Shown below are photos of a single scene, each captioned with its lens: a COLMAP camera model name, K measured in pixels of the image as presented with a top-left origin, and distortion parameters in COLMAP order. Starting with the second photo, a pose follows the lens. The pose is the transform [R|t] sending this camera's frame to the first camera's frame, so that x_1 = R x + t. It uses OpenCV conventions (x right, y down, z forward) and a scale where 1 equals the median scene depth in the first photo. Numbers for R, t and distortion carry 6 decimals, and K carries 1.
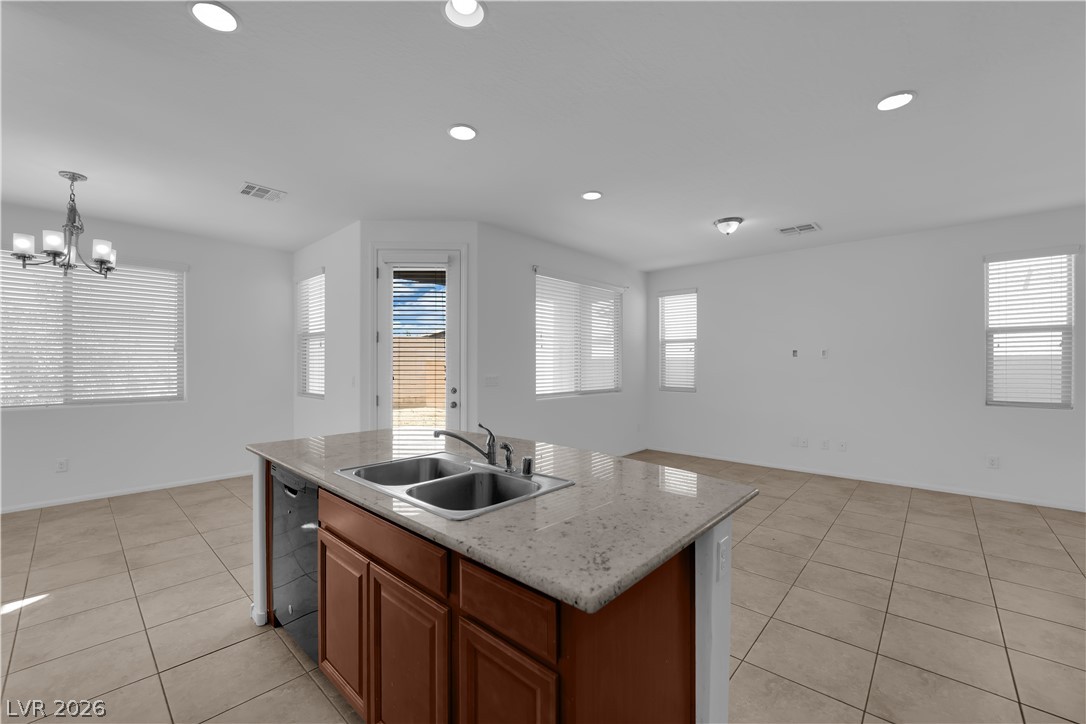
lens RADIAL K [[437.7, 0, 538.4], [0, 437.7, 363.7], [0, 0, 1]] dist [-0.008842, -0.004118]
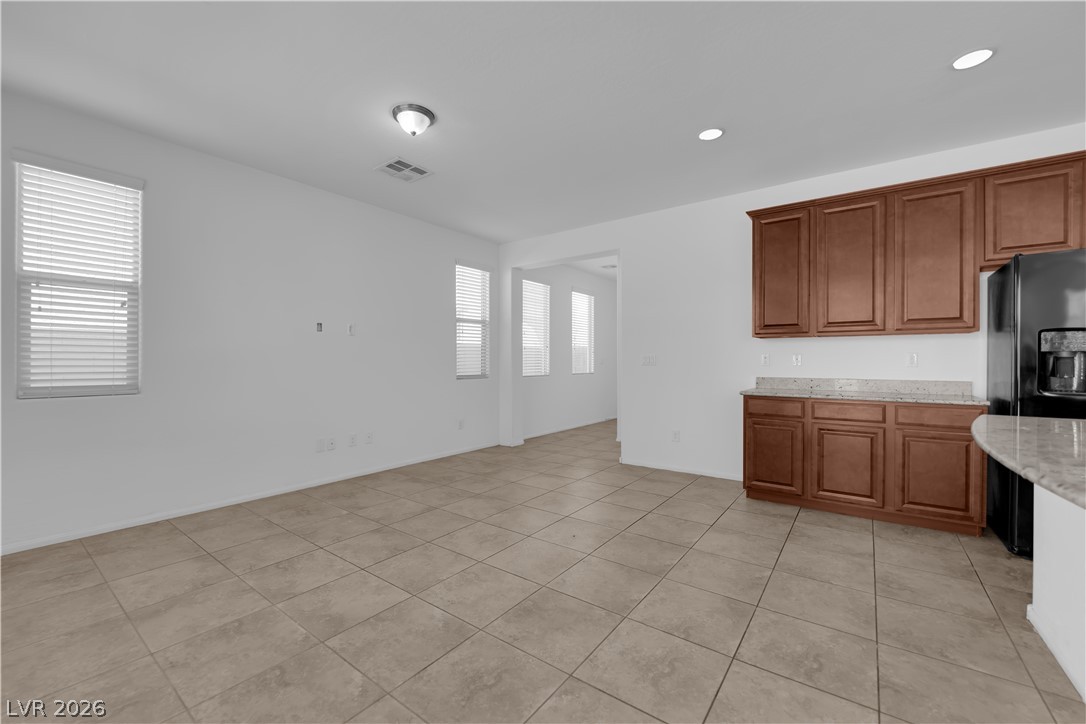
lens RADIAL K [[437.7, 0, 538.4], [0, 437.7, 363.7], [0, 0, 1]] dist [-0.008842, -0.004118]
pose [[-0.100163, -0.005934, 0.994953, -0.253758], [0.001591, 0.999980, 0.006124, 0.046479], [-0.994970, 0.002196, -0.100151, 0.945783]]
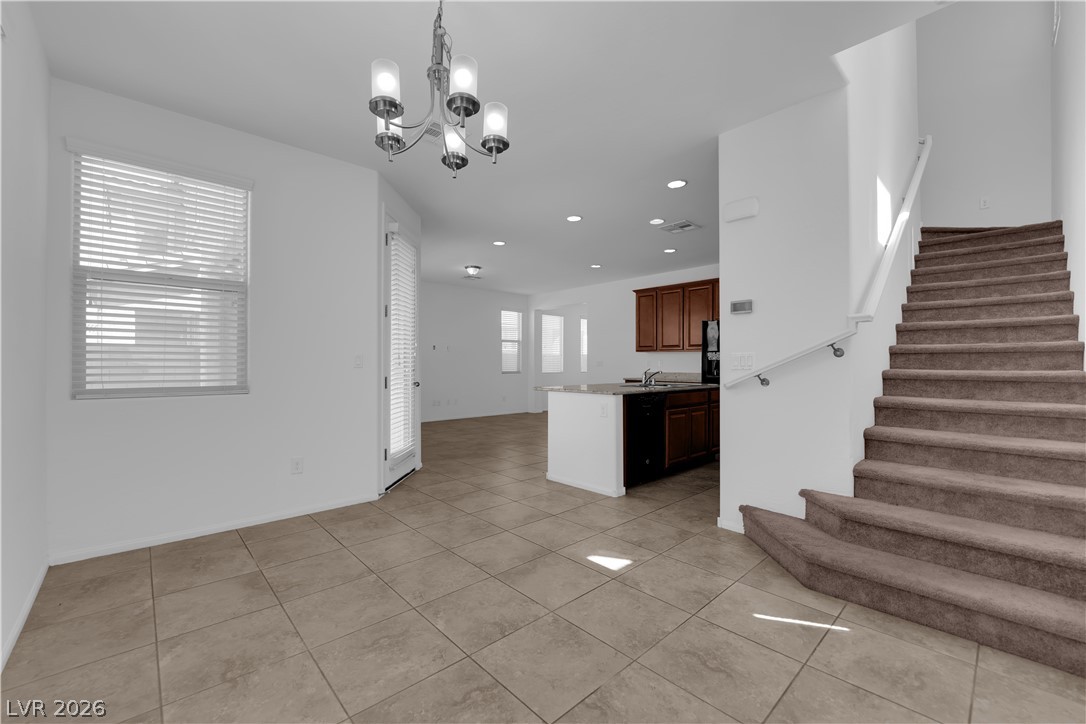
lens RADIAL K [[437.7, 0, 538.4], [0, 437.7, 363.7], [0, 0, 1]] dist [-0.008842, -0.004118]
pose [[0.083374, 0.001666, 0.996517, -1.307599], [-0.000467, 0.999999, -0.001633, 0.049989], [-0.996518, -0.000329, 0.083375, 0.654763]]
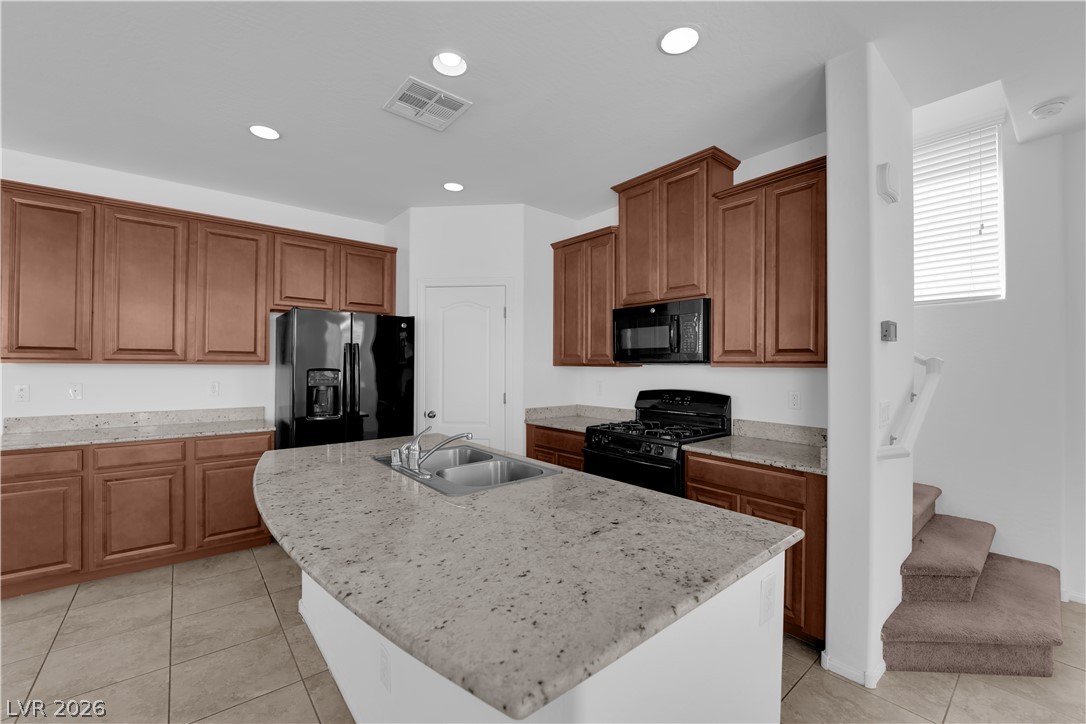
lens RADIAL K [[437.7, 0, 538.4], [0, 437.7, 363.7], [0, 0, 1]] dist [-0.008842, -0.004118]
pose [[-0.990407, -0.005943, 0.138053, -0.242425], [-0.006169, 0.999980, -0.001209, -0.007292], [-0.138043, -0.002049, -0.990424, 0.903361]]
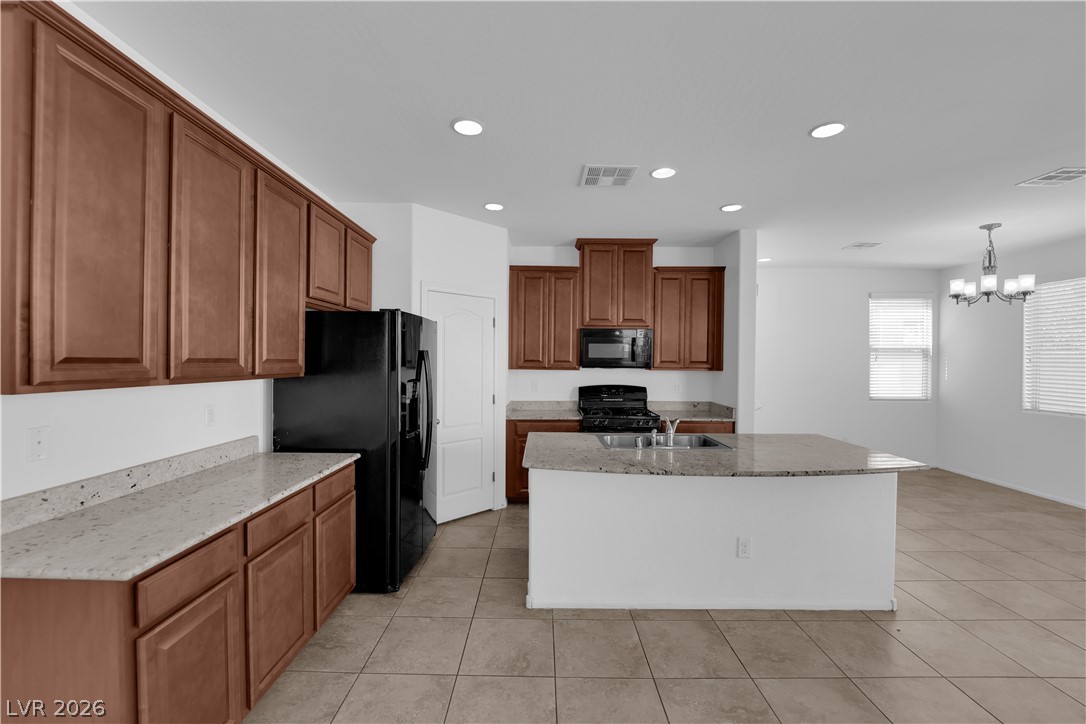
lens RADIAL K [[437.7, 0, 538.4], [0, 437.7, 363.7], [0, 0, 1]] dist [-0.008842, -0.004118]
pose [[-0.741229, 0.000532, -0.671252, 0.576028], [-0.009578, 0.999890, 0.011369, -0.032373], [0.671184, 0.014856, -0.741142, 0.836078]]
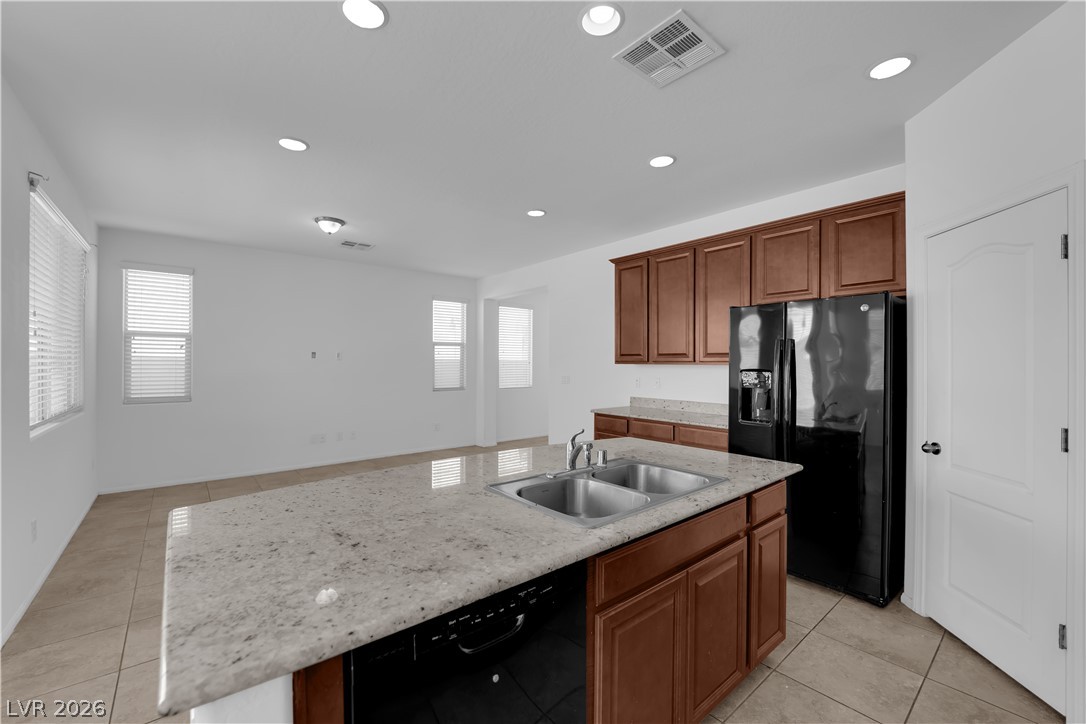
lens RADIAL K [[437.7, 0, 538.4], [0, 437.7, 363.7], [0, 0, 1]] dist [-0.008842, -0.004118]
pose [[0.135827, -0.001235, 0.990732, -0.509590], [-0.001002, 0.999999, 0.001384, -0.006663], [-0.990732, -0.001180, 0.135825, 0.431301]]
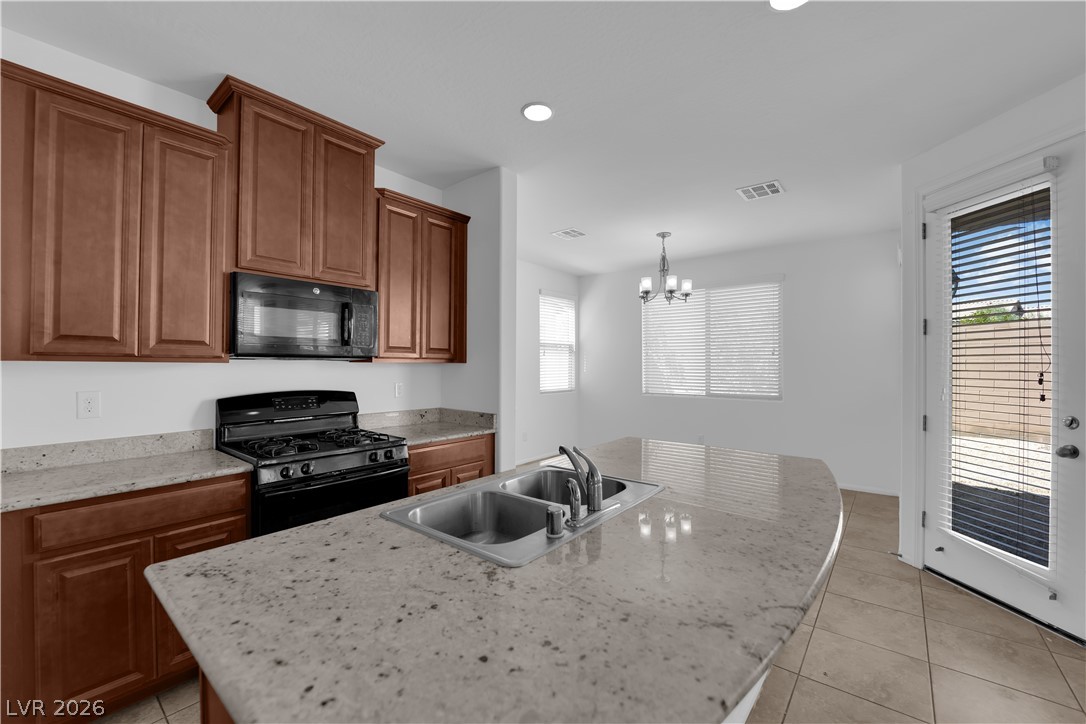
lens RADIAL K [[437.7, 0, 538.4], [0, 437.7, 363.7], [0, 0, 1]] dist [-0.008842, -0.004118]
pose [[0.056206, -0.002582, -0.998416, 0.272659], [-0.004011, 0.999988, -0.002812, -0.001732], [0.998411, 0.004162, 0.056195, 0.400946]]
